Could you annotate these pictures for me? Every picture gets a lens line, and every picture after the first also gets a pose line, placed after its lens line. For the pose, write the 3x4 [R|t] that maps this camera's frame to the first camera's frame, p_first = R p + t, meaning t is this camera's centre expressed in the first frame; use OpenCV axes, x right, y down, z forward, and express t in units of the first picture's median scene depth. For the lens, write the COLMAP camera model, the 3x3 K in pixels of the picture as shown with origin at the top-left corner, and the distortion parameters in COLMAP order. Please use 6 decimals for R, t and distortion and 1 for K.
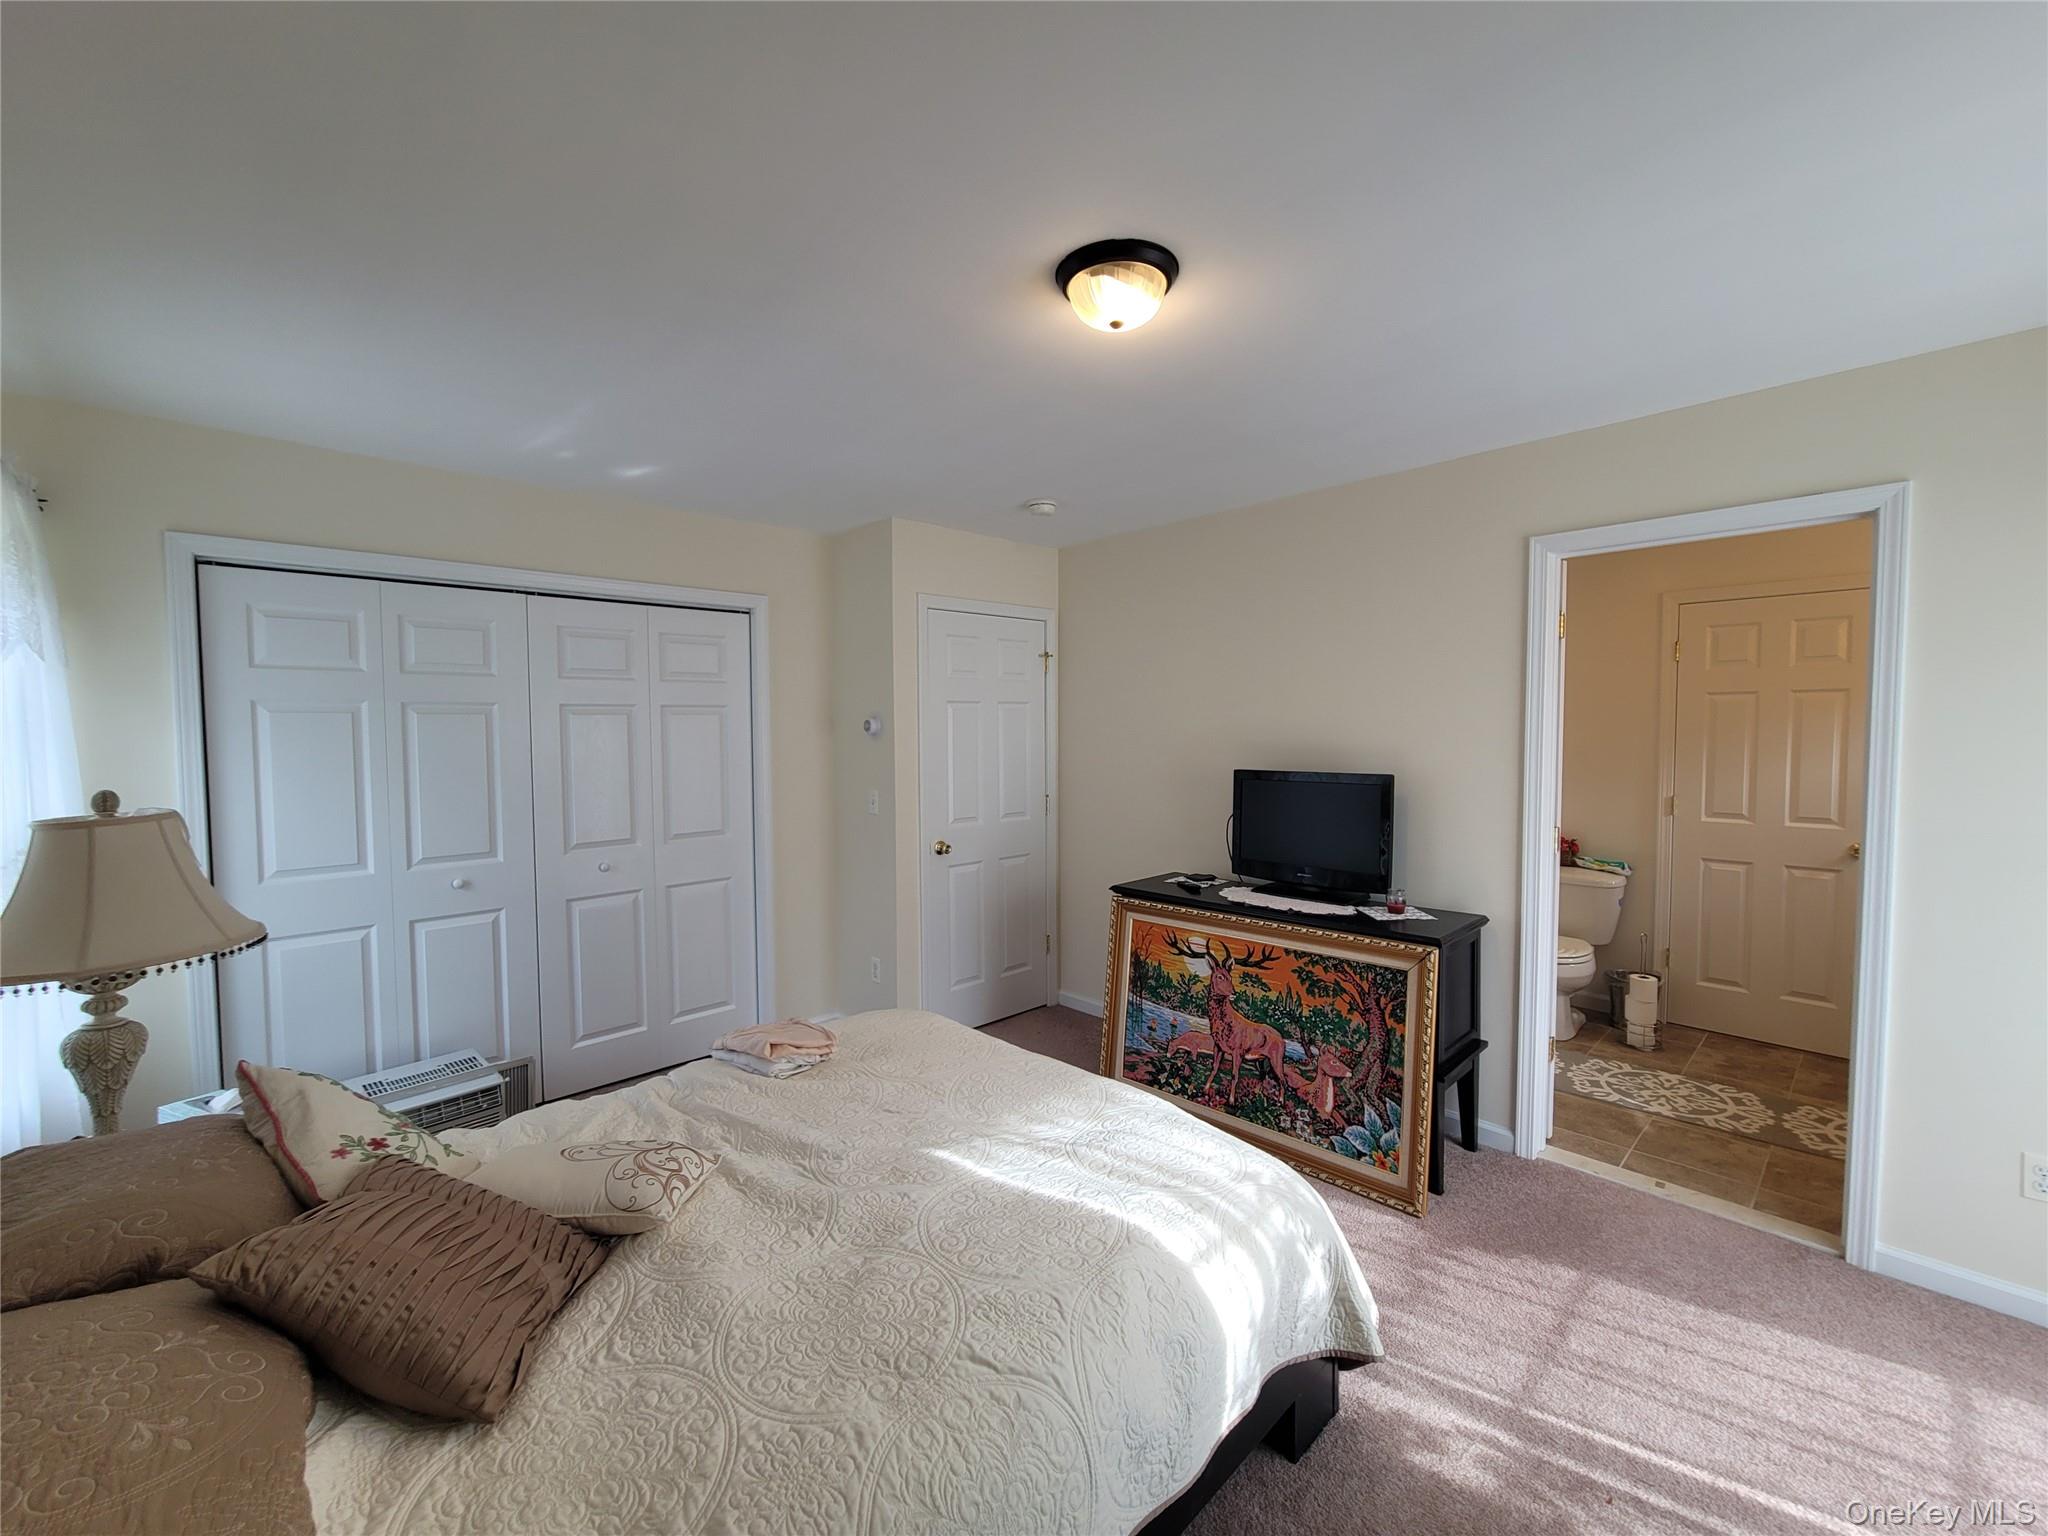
lens RADIAL K [[826.2, 0, 1035.0], [0, 826.2, 759.4], [0, 0, 1]] dist [-0.004075, -0.000298]
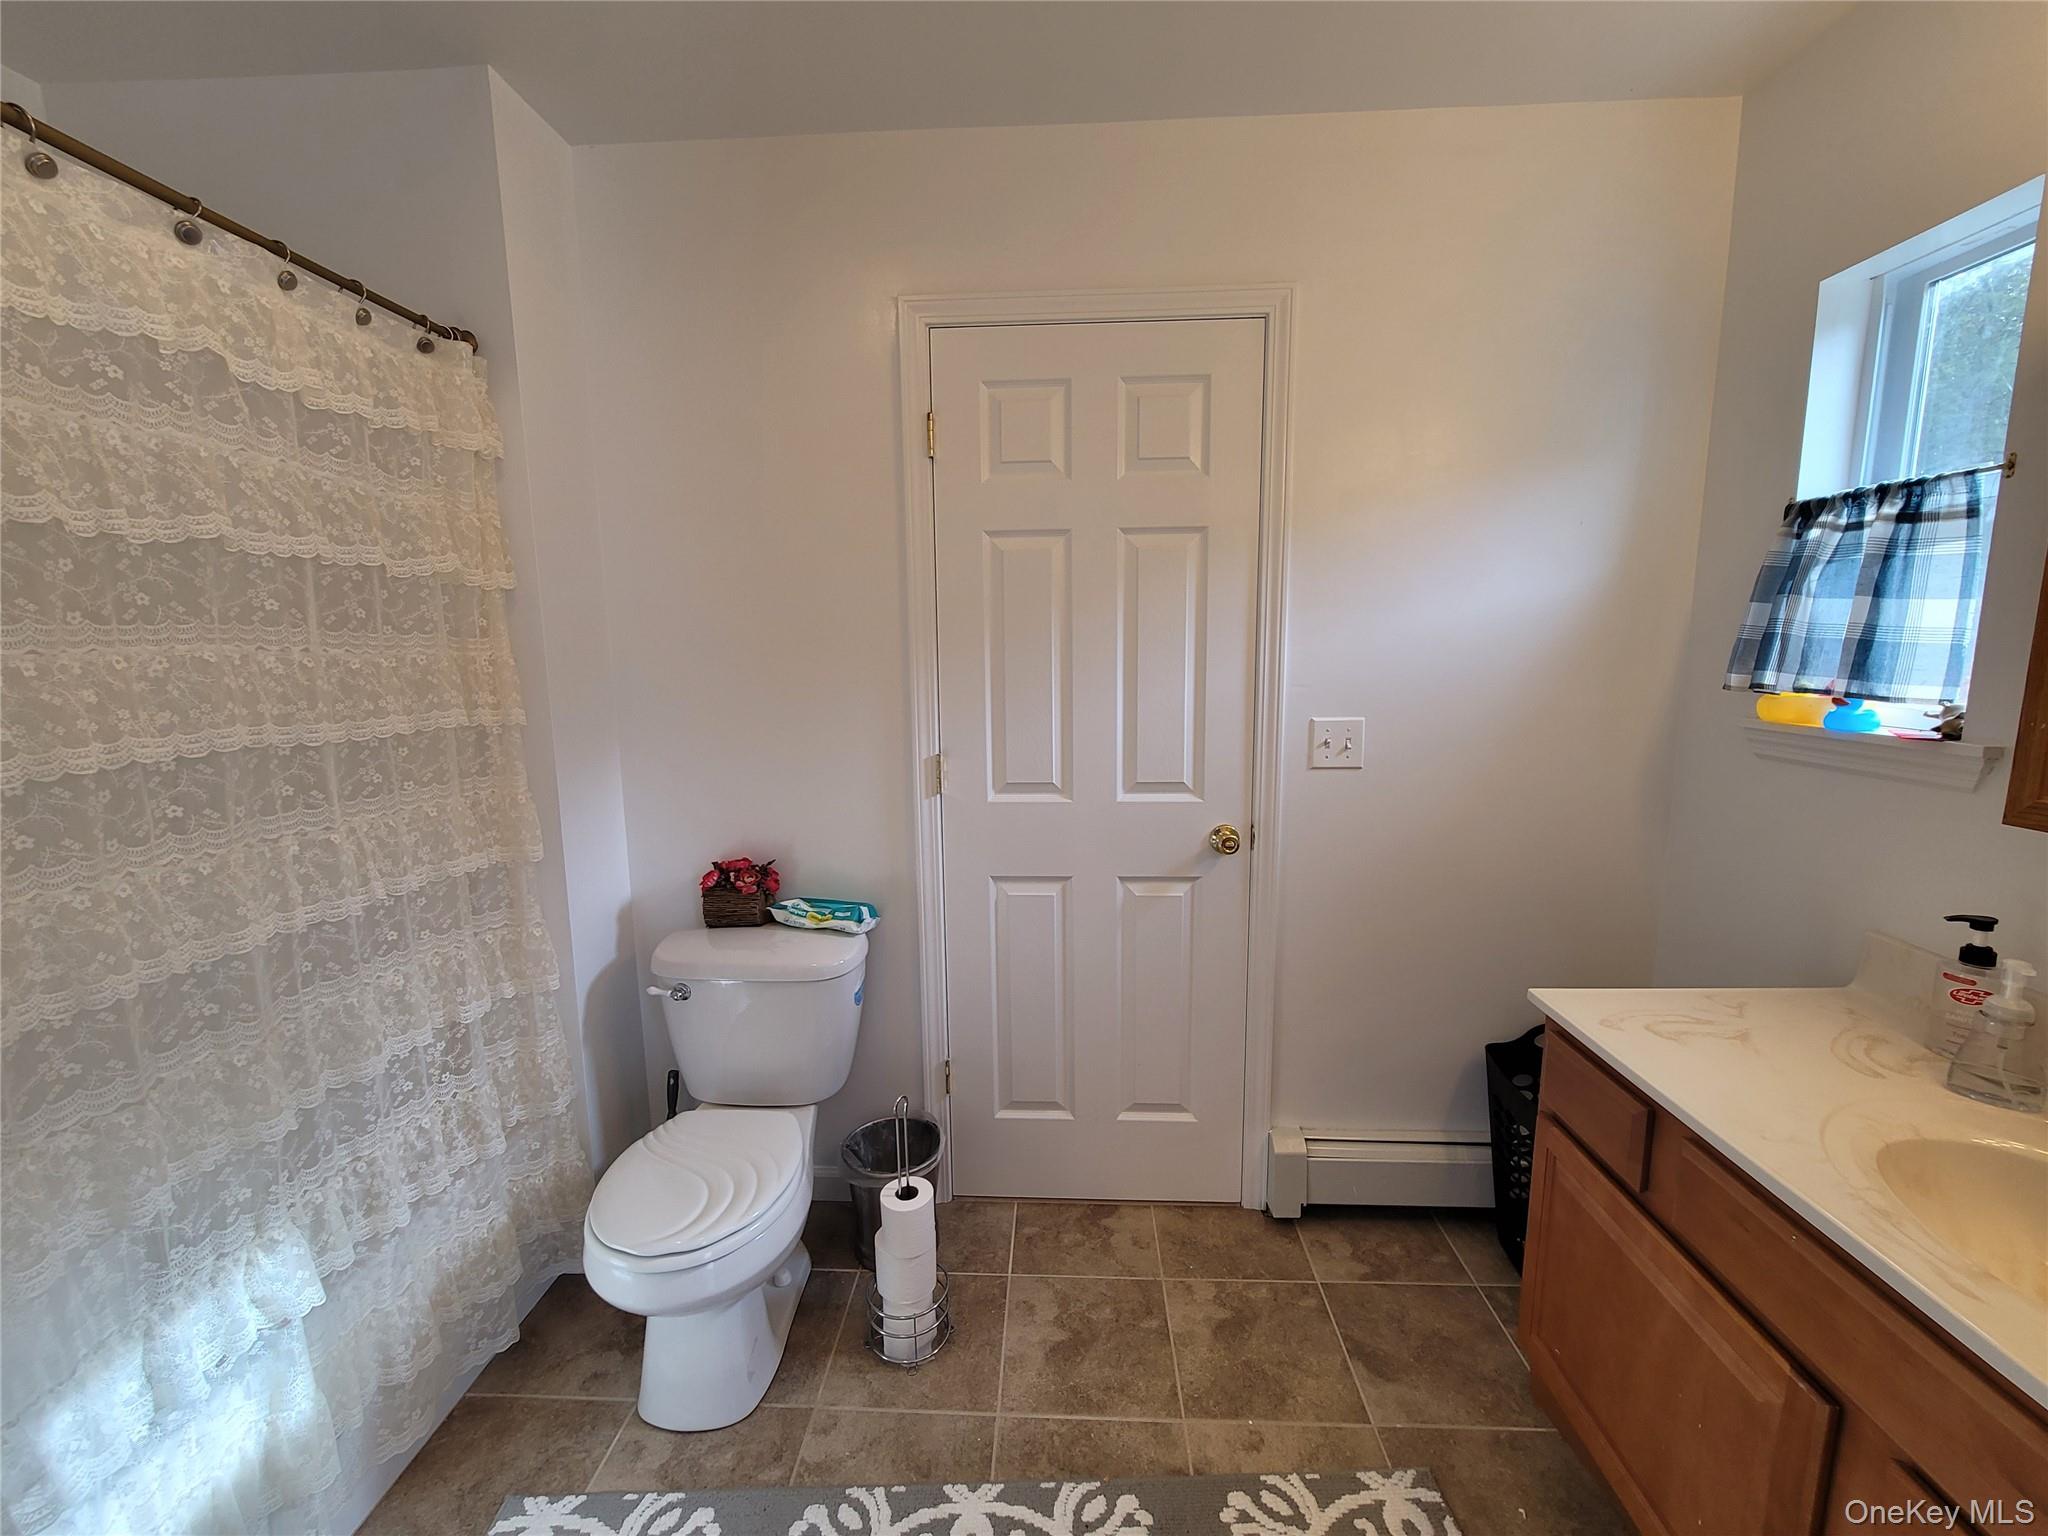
lens RADIAL K [[830.6, 0, 1026.4], [0, 830.6, 758.8], [0, 0, 1]] dist [-0.002185, 0.000476]
pose [[0.713432, -0.107988, 0.692353, 0.504617], [0.036685, 0.992455, 0.116994, -0.007347], [-0.699763, -0.058068, 0.712011, 0.657798]]
